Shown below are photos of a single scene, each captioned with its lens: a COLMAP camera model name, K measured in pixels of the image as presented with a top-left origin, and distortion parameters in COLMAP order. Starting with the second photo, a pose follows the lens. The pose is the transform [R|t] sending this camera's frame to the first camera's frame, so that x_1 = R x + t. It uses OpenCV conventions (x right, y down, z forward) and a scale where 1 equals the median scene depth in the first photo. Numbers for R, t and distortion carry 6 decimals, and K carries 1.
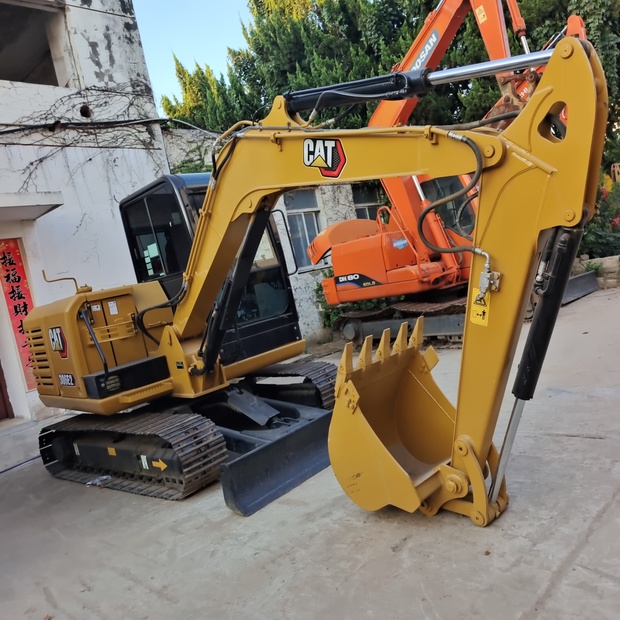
lens RADIAL K [[564.2, 0, 316.5], [0, 564.2, 315.0], [0, 0, 1]] dist [0.022096, 0.019173]
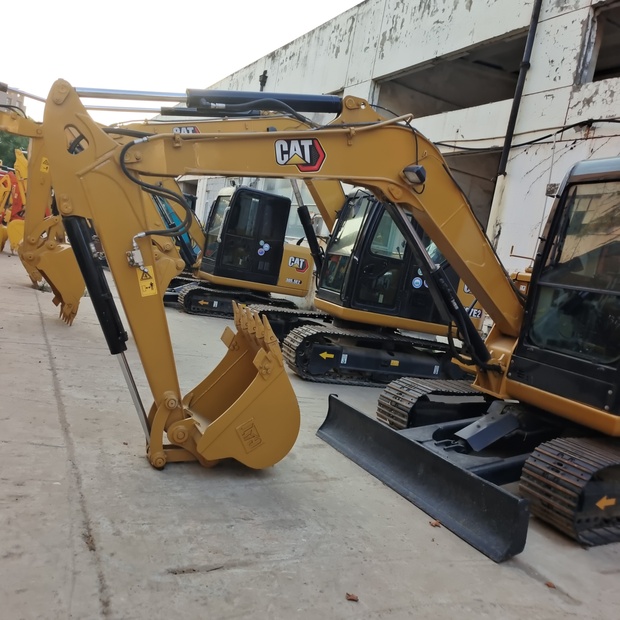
lens RADIAL K [[562.5, 0, 314.9], [0, 562.5, 312.4], [0, 0, 1]] dist [0.021659, 0.023309]
pose [[-0.342213, 0.230342, -0.910952, 1.052521], [-0.186893, 0.933430, 0.306235, -0.320698], [0.920848, 0.275048, -0.276383, 1.352183]]
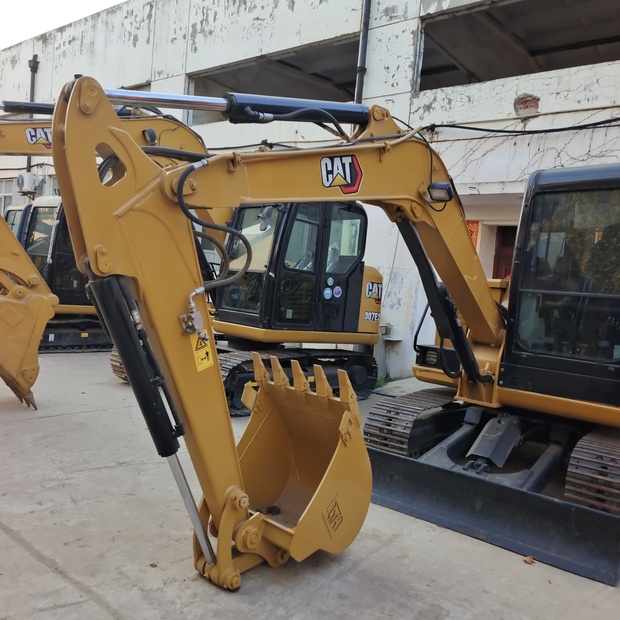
lens RADIAL K [[562.5, 0, 314.9], [0, 562.5, 312.4], [0, 0, 1]] dist [0.021659, 0.023309]
pose [[0.061683, 0.256039, -0.964696, 0.949239], [-0.183470, 0.952976, 0.241197, -0.267505], [0.981088, 0.162115, 0.105758, 0.860435]]
